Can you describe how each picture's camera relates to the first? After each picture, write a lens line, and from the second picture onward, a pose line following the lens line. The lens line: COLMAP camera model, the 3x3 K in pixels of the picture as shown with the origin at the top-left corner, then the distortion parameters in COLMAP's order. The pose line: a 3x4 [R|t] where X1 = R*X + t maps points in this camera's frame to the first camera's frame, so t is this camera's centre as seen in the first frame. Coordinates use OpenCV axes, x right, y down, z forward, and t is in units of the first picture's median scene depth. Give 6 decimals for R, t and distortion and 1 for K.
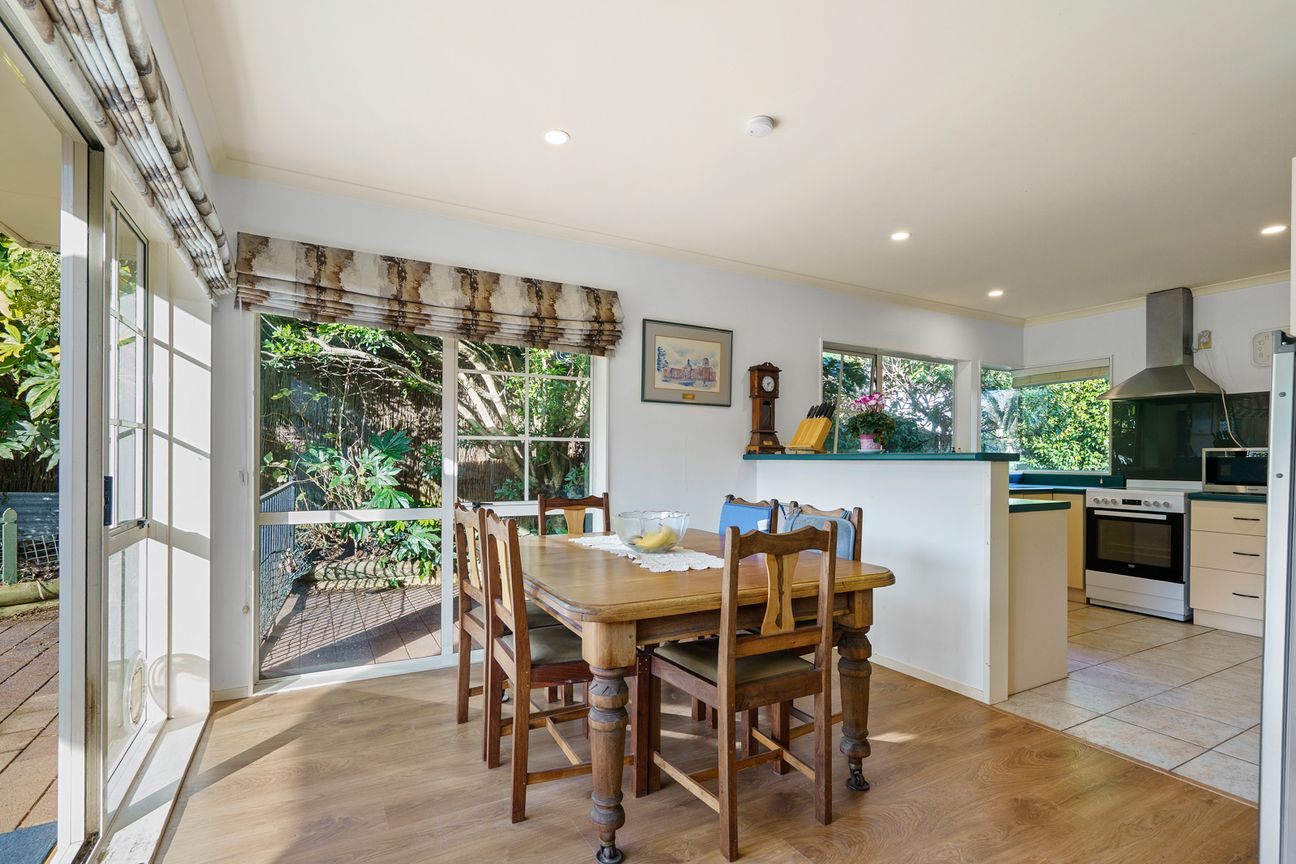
lens RADIAL K [[610.9, 0, 648.0], [0, 610.9, 432.0], [0, 0, 1]] dist [-0.001875, -0.001056]
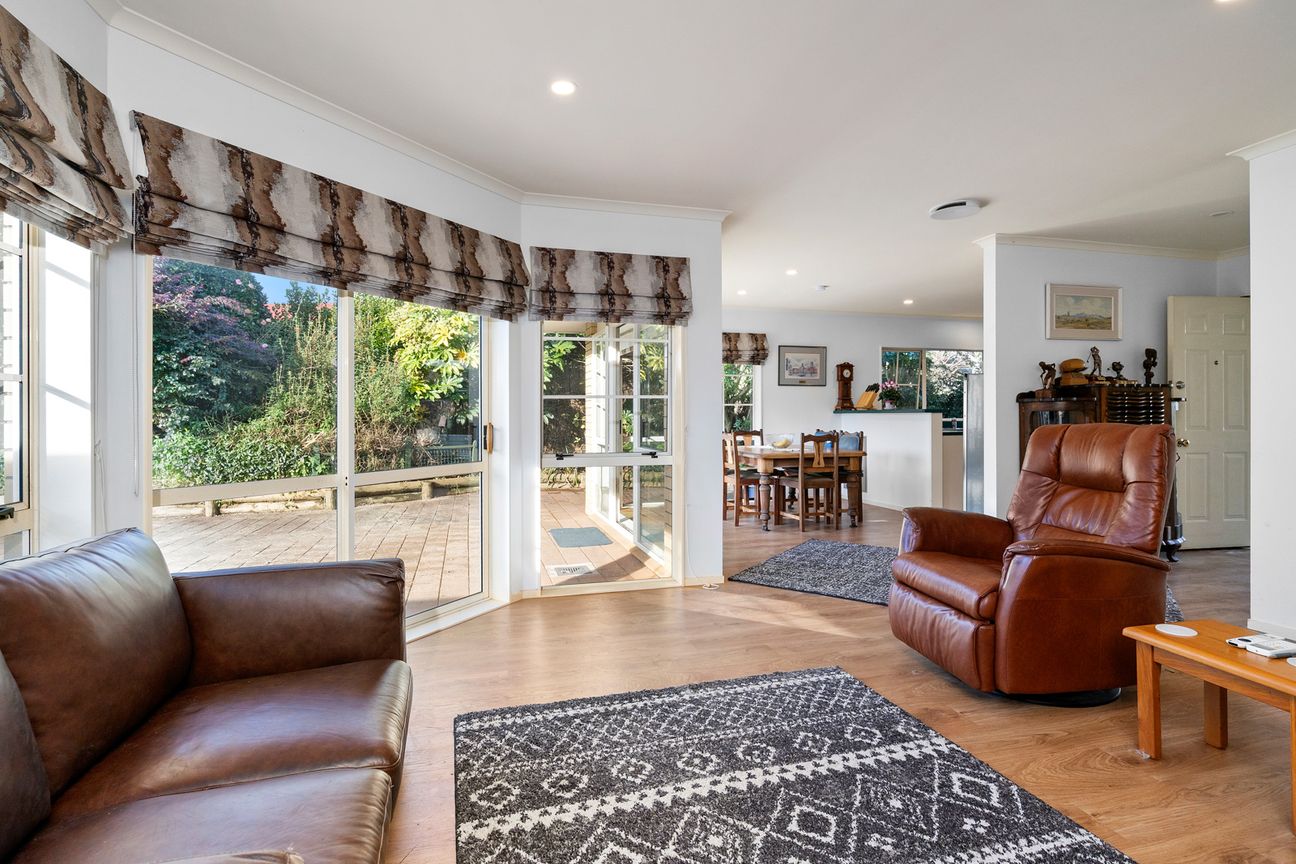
lens RADIAL K [[610.9, 0, 648.0], [0, 610.9, 432.0], [0, 0, 1]] dist [-0.001875, -0.001056]
pose [[0.972073, -0.003577, -0.234651, 0.046412], [0.020085, 0.997483, 0.068000, -0.043957], [0.233817, -0.070814, 0.969698, -1.123699]]
